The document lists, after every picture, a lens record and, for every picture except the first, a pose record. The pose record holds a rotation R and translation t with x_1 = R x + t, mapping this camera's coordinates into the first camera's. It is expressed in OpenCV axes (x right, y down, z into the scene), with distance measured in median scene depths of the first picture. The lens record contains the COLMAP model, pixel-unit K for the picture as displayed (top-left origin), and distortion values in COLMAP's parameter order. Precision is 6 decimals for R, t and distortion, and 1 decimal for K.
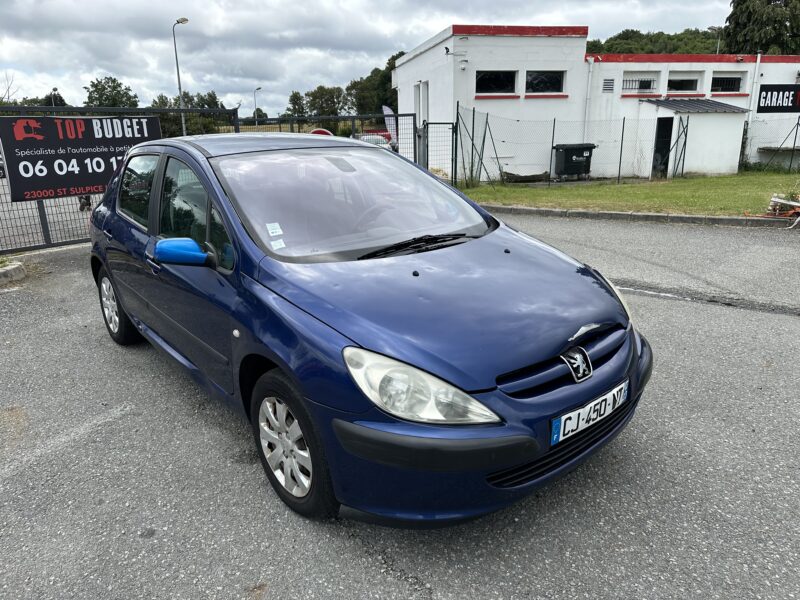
lens RADIAL K [[558.0, 0, 399.3], [0, 558.0, 312.2], [0, 0, 1]] dist [-0.016058, -0.001586]
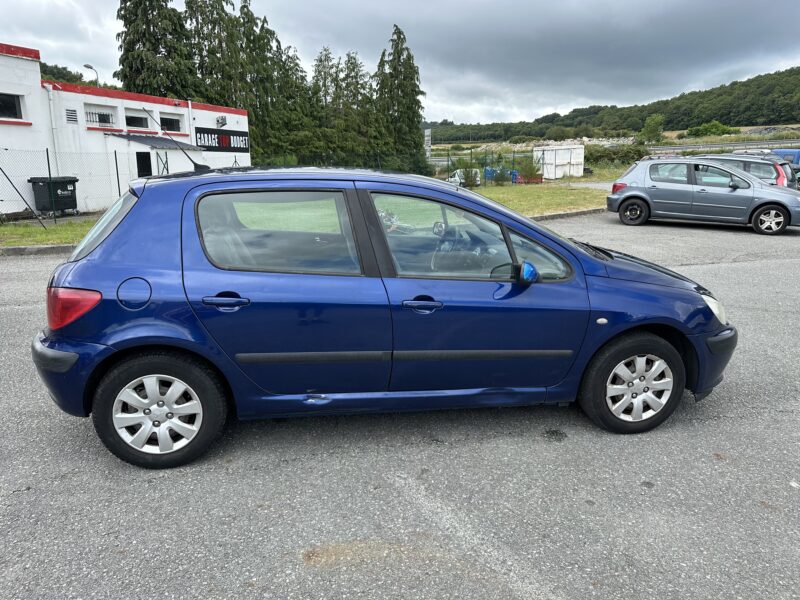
lens RADIAL K [[558.0, 0, 399.3], [0, 558.0, 312.2], [0, 0, 1]] dist [-0.016058, -0.001586]
pose [[0.513176, -0.191026, 0.836755, -0.180145], [0.237586, 0.968437, 0.075379, -0.021496], [-0.824744, 0.160118, 0.542364, 0.075842]]
